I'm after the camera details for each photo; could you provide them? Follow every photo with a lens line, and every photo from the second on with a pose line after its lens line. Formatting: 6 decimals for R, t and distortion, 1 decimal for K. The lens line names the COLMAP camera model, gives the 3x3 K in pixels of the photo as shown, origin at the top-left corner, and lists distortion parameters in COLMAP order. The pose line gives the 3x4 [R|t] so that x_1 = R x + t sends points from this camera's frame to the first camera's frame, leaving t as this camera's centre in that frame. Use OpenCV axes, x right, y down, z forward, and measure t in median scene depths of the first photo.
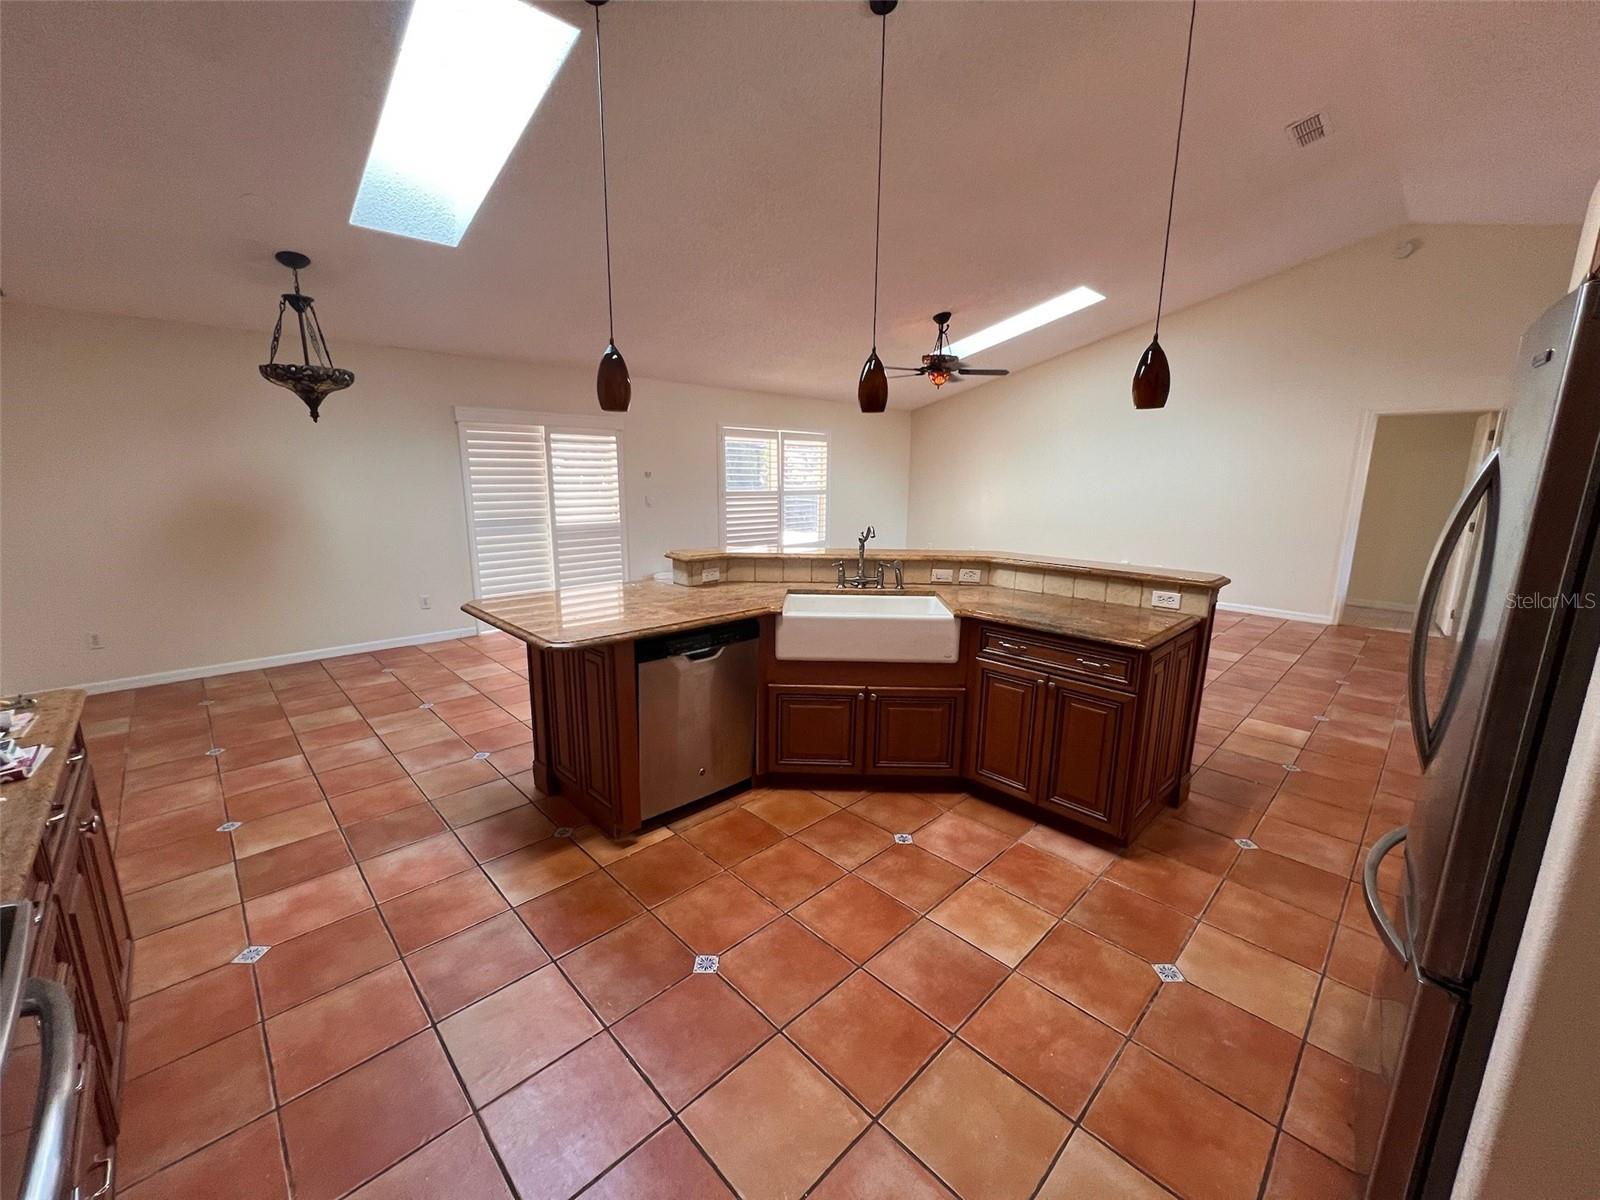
lens RADIAL K [[640.4, 0, 799.8], [0, 640.4, 605.3], [0, 0, 1]] dist [0.001605, 0.000522]
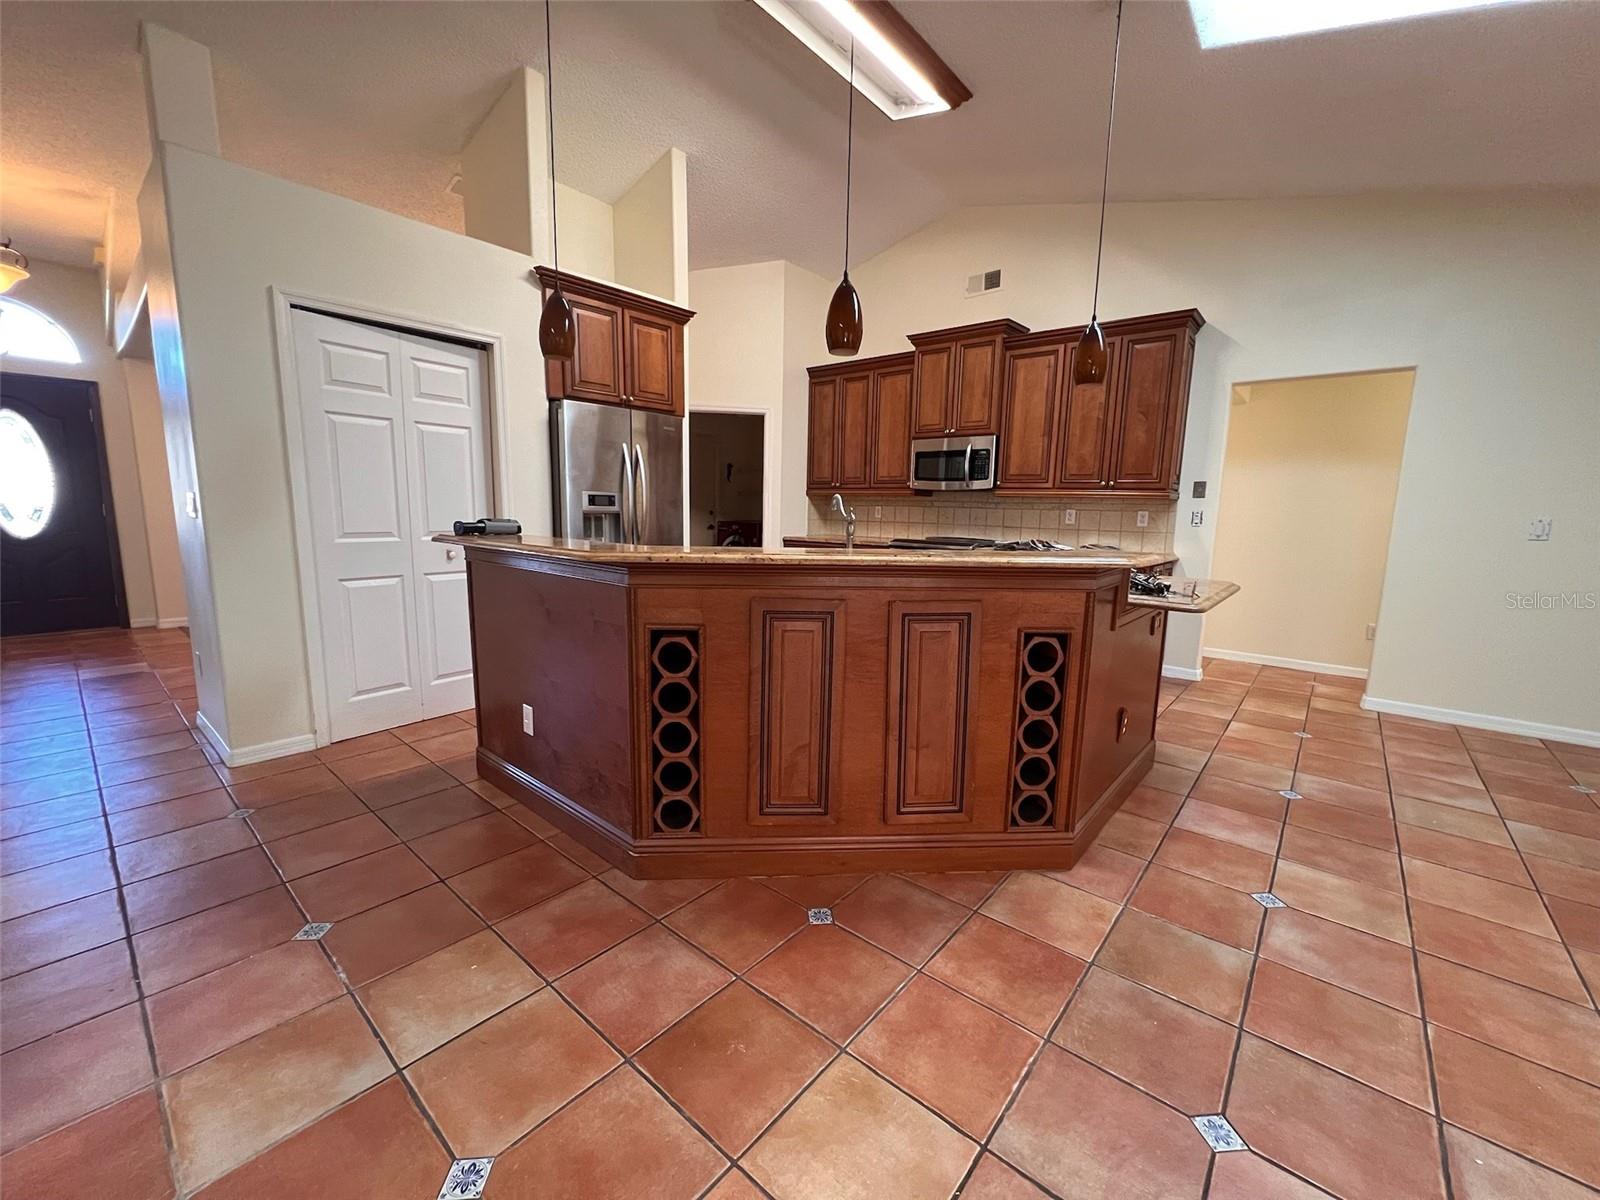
lens RADIAL K [[640.4, 0, 797.3], [0, 640.4, 598.8], [0, 0, 1]] dist [0.001605, 0.000522]
pose [[-0.995871, -0.016759, -0.089220, 0.166534], [-0.046709, 0.937331, 0.345296, -0.201313], [0.077842, 0.348038, -0.934243, 1.282958]]
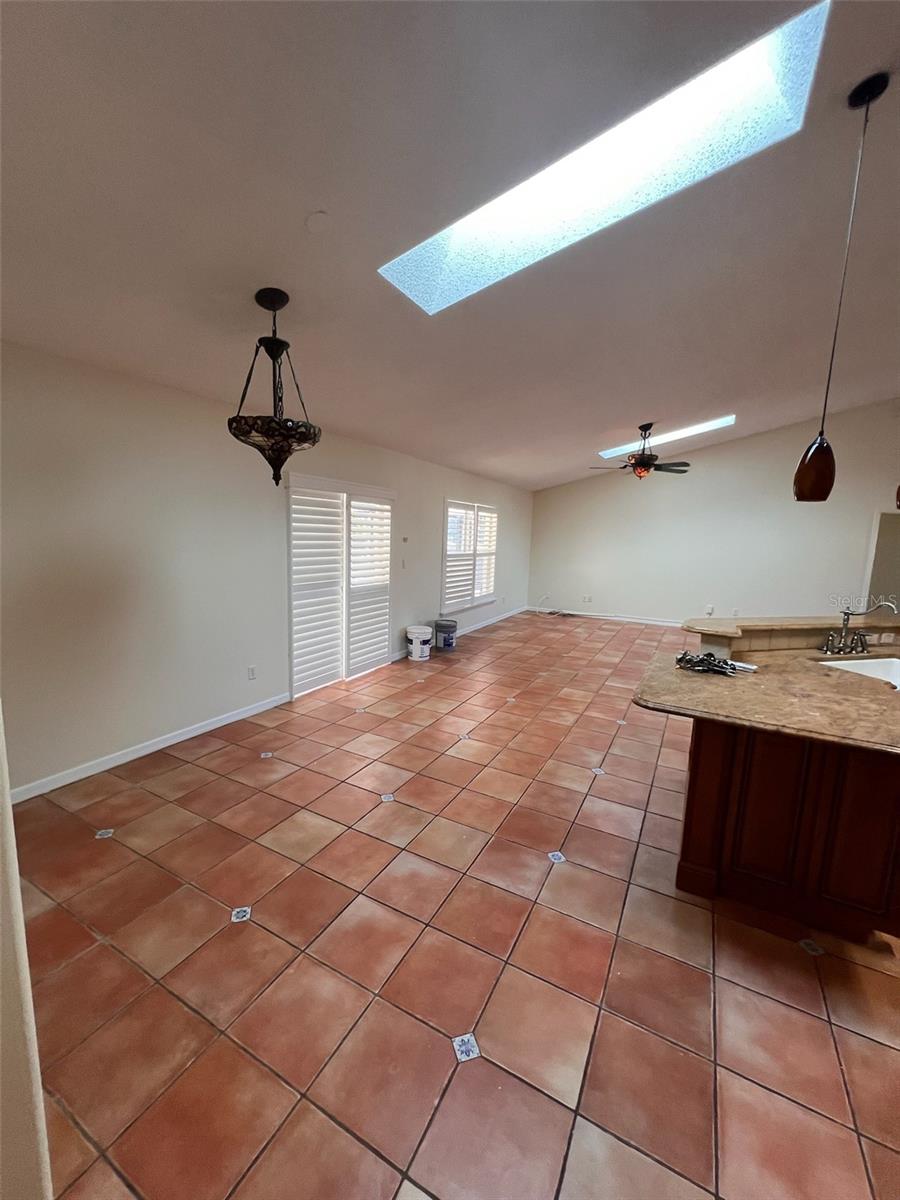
lens RADIAL K [[480.3, 0, 452.3], [0, 480.3, 604.8], [0, 0, 1]] dist [0.001605, 0.000522]
pose [[0.952995, -0.020106, 0.302319, -0.659693], [0.035745, 0.998288, -0.046287, -0.077867], [-0.300871, 0.054917, 0.952082, 0.290898]]
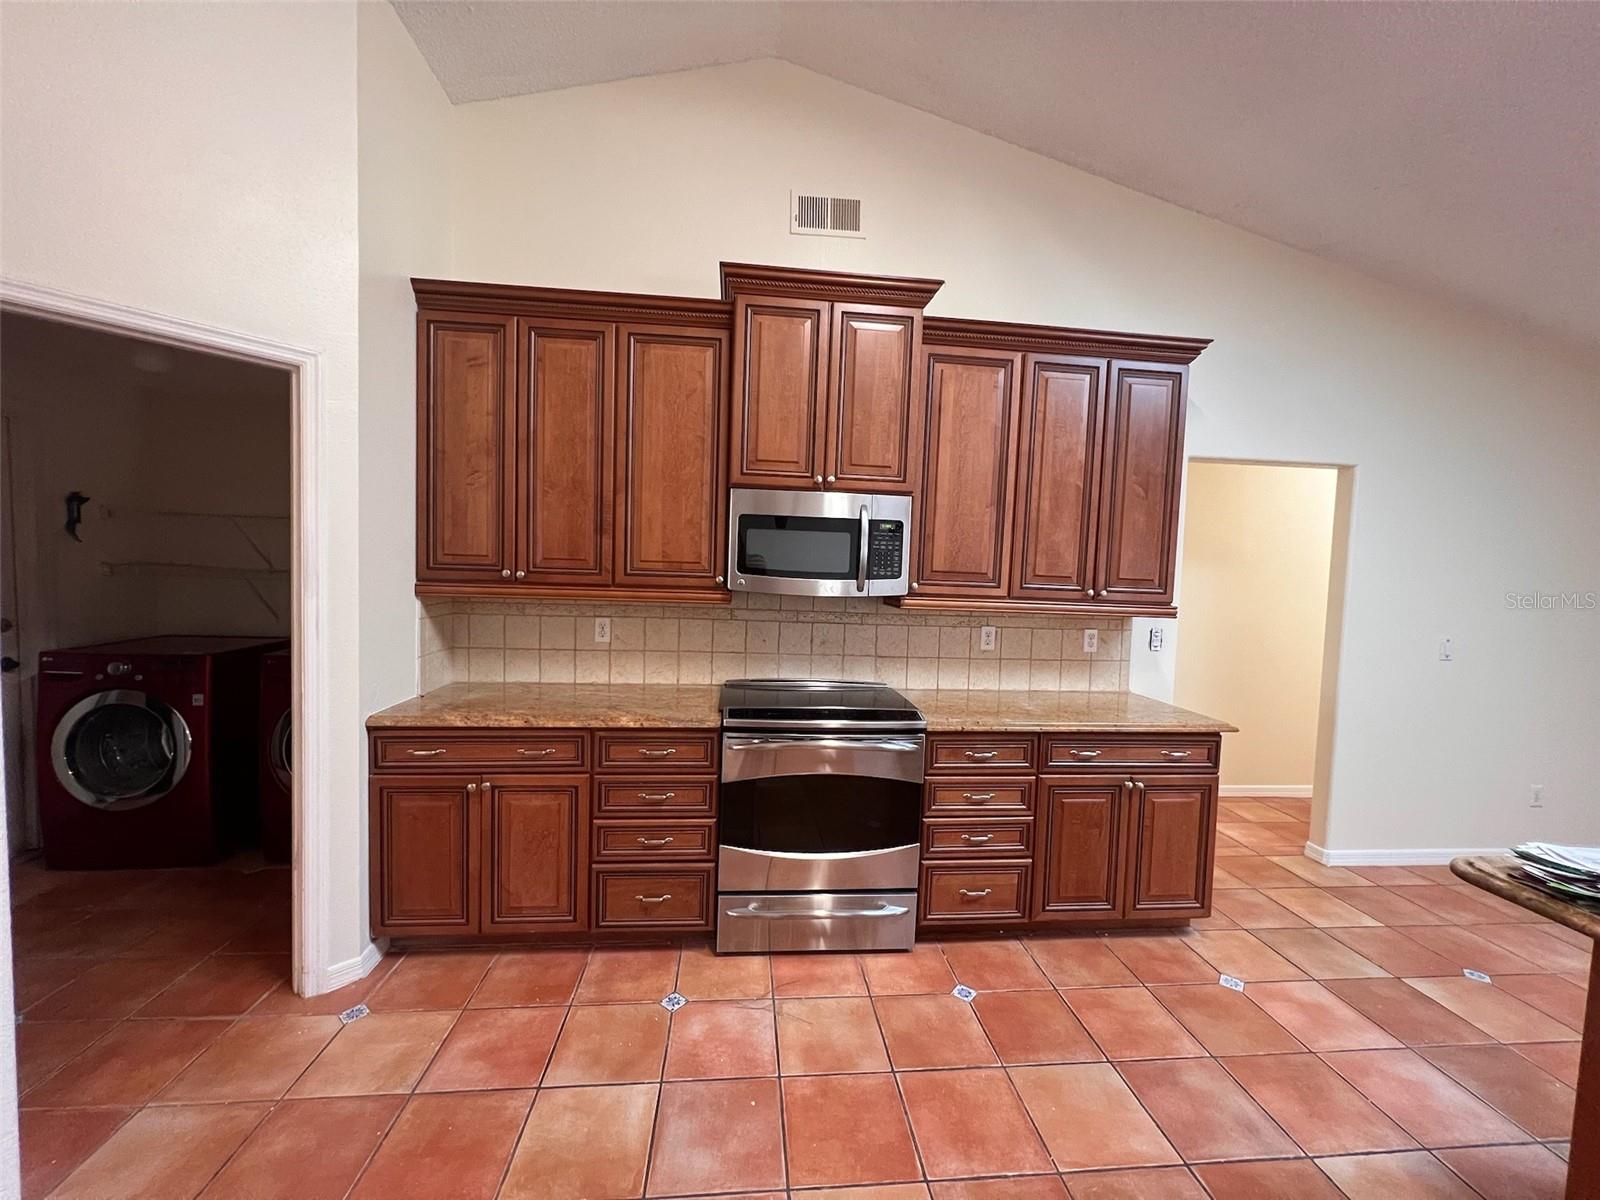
lens RADIAL K [[640.4, 0, 799.1], [0, 640.4, 605.0], [0, 0, 1]] dist [0.001605, 0.000522]
pose [[-0.629769, 0.016273, -0.776612, 0.254874], [-0.198771, 0.963118, 0.181368, -0.083462], [0.750920, 0.268588, -0.603307, 0.430103]]
